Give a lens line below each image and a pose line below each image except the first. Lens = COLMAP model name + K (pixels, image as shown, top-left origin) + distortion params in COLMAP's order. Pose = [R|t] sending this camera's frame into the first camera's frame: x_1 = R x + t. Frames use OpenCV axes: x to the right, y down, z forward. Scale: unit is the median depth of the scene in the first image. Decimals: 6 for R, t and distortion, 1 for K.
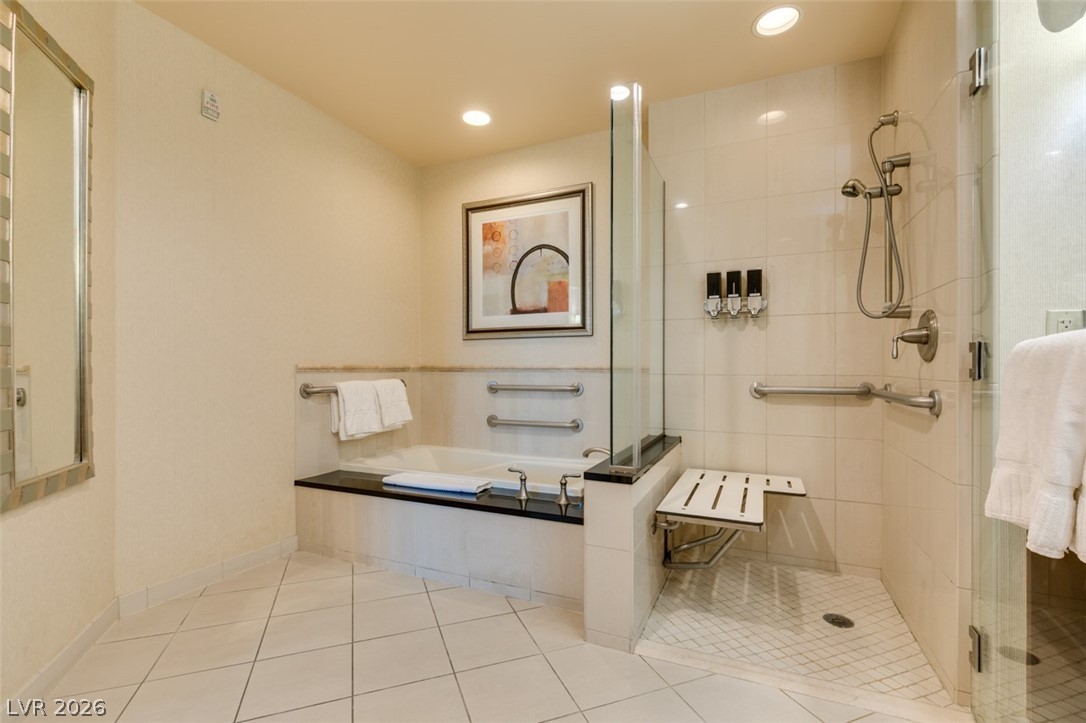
lens RADIAL K [[485.1, 0, 542.3], [0, 485.1, 366.6], [0, 0, 1]] dist [0.002815, -0.001093]
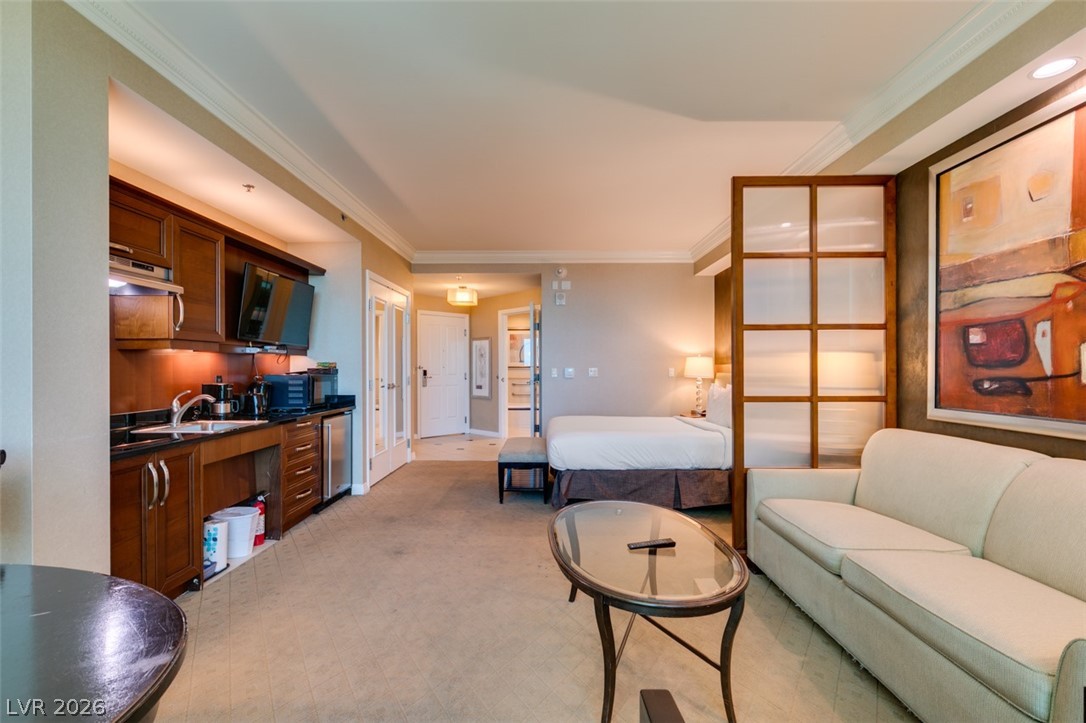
lens RADIAL K [[485.1, 0, 542.3], [0, 485.1, 366.6], [0, 0, 1]] dist [0.002815, -0.001093]
pose [[0.921327, 0.001701, 0.388784, -1.318160], [-0.000838, 0.999997, -0.002389, -0.075960], [-0.388787, 0.001875, 0.921326, -2.322777]]
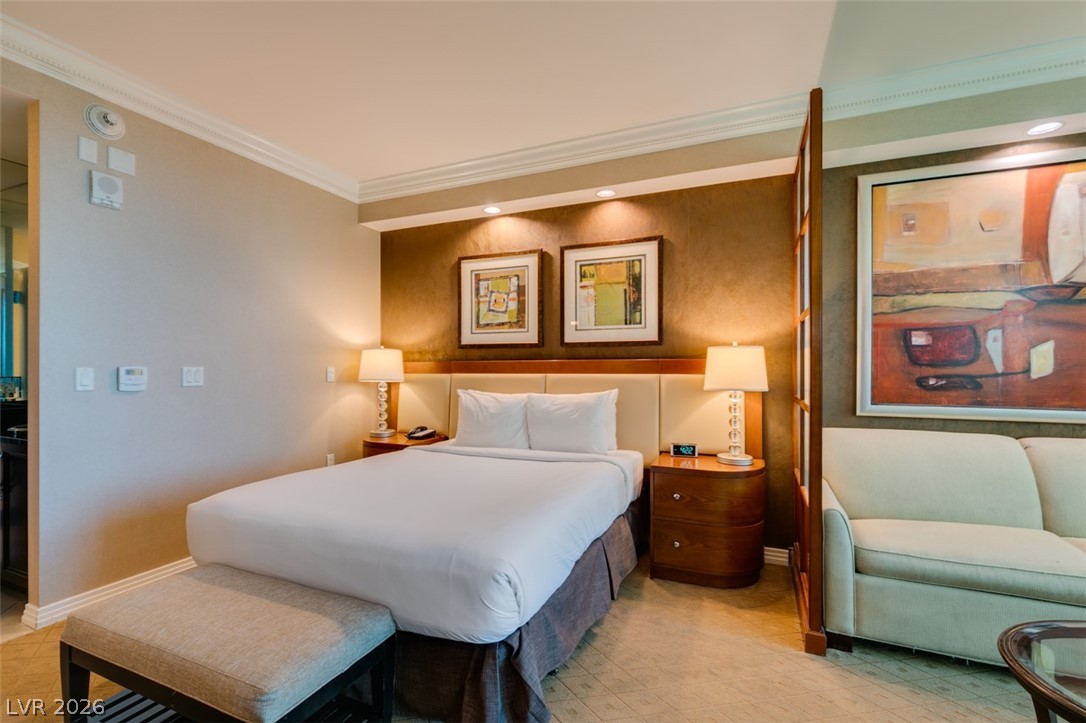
lens RADIAL K [[485.1, 0, 542.3], [0, 485.1, 366.6], [0, 0, 1]] dist [0.002815, -0.001093]
pose [[-0.000330, 0.000355, 1.000000, -1.252393], [-0.000495, 1.000000, -0.000356, -0.075942], [-1.000000, -0.000495, -0.000330, -1.153463]]
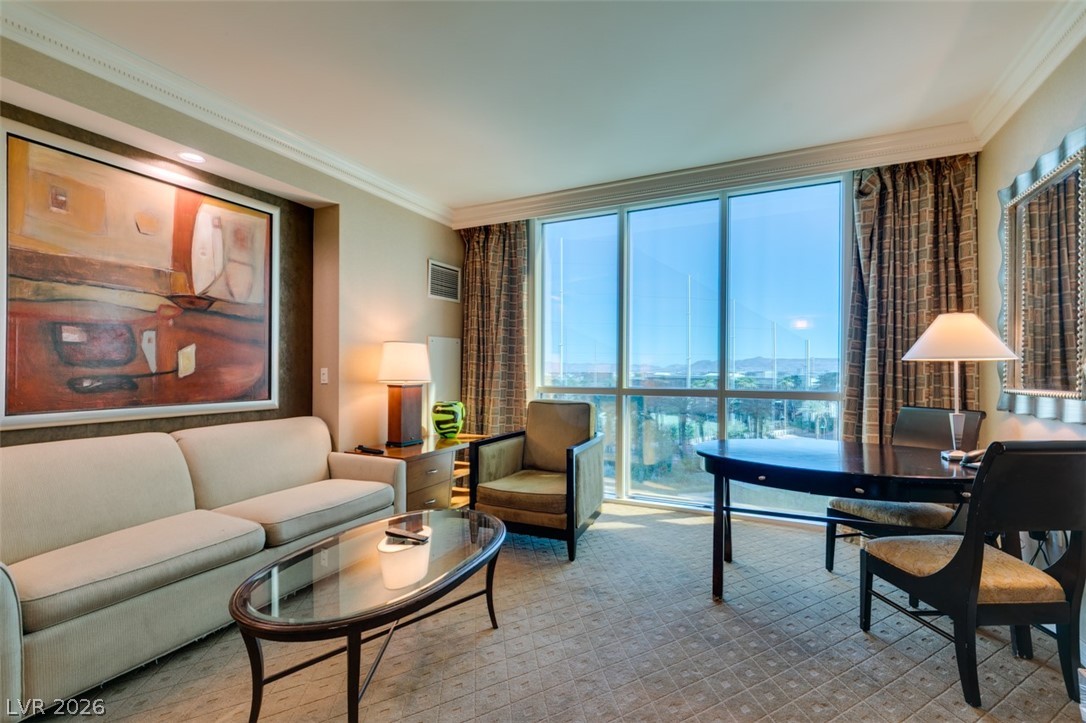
lens RADIAL K [[485.1, 0, 542.3], [0, 485.1, 366.6], [0, 0, 1]] dist [0.002815, -0.001093]
pose [[-0.999274, 0.001659, 0.038064, -1.144552], [0.001590, 0.999997, -0.001845, -0.073757], [-0.038067, -0.001783, -0.999274, -1.093158]]
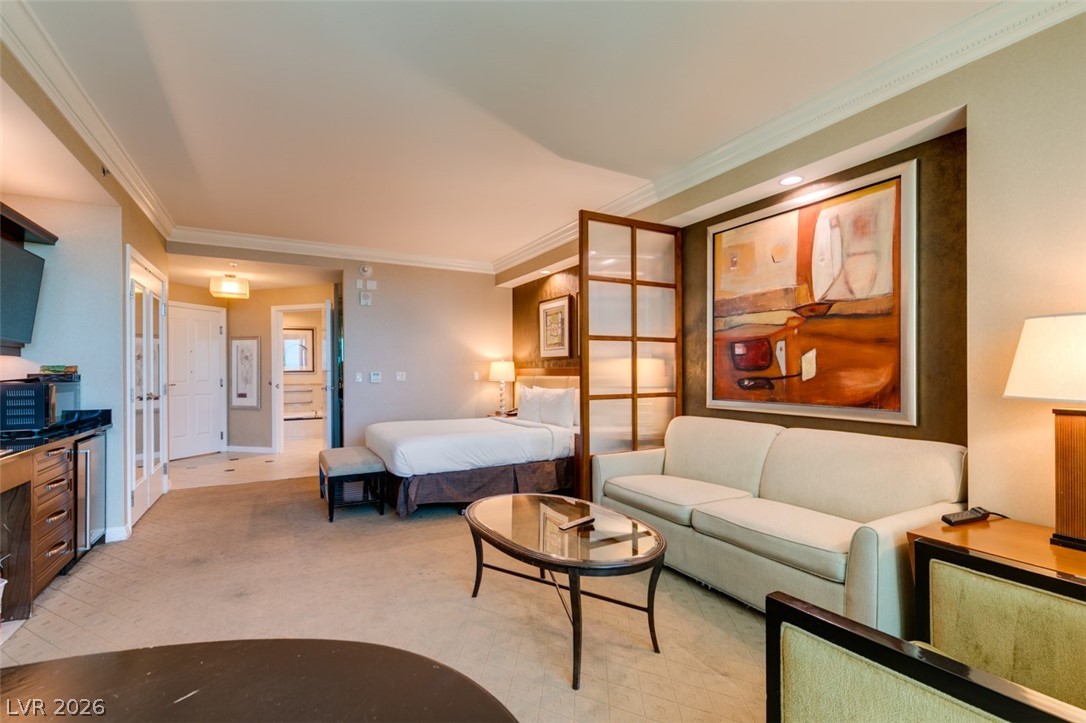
lens RADIAL K [[485.5, 0, 542.1], [0, 485.5, 369.9], [0, 0, 1]] dist [0.003129, -0.000437]
pose [[0.607784, 0.001007, 0.794102, -1.566513], [0.002637, 0.999991, -0.003286, -0.076304], [-0.794098, 0.004091, 0.607776, -2.195340]]
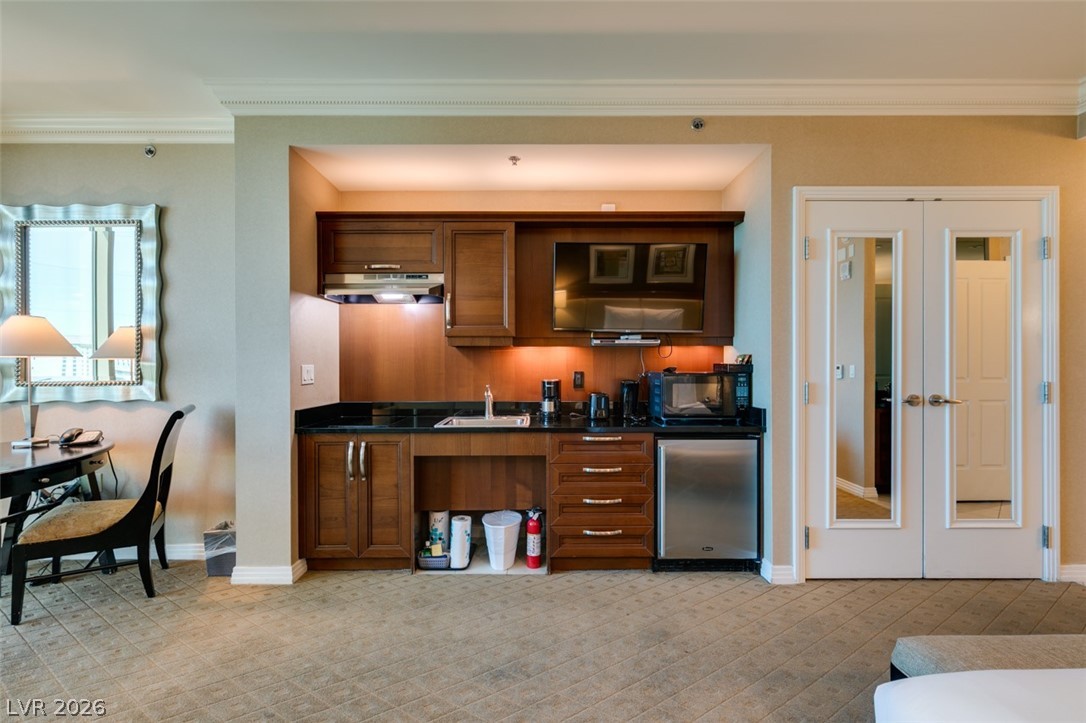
lens RADIAL K [[489.1, 0, 537.7], [0, 489.1, 365.9], [0, 0, 1]] dist [0.003152, -0.000971]
pose [[0.404126, 0.003510, -0.914697, -0.592558], [-0.000150, 0.999993, 0.003771, -0.072858], [0.914703, -0.001387, 0.404123, -1.422950]]
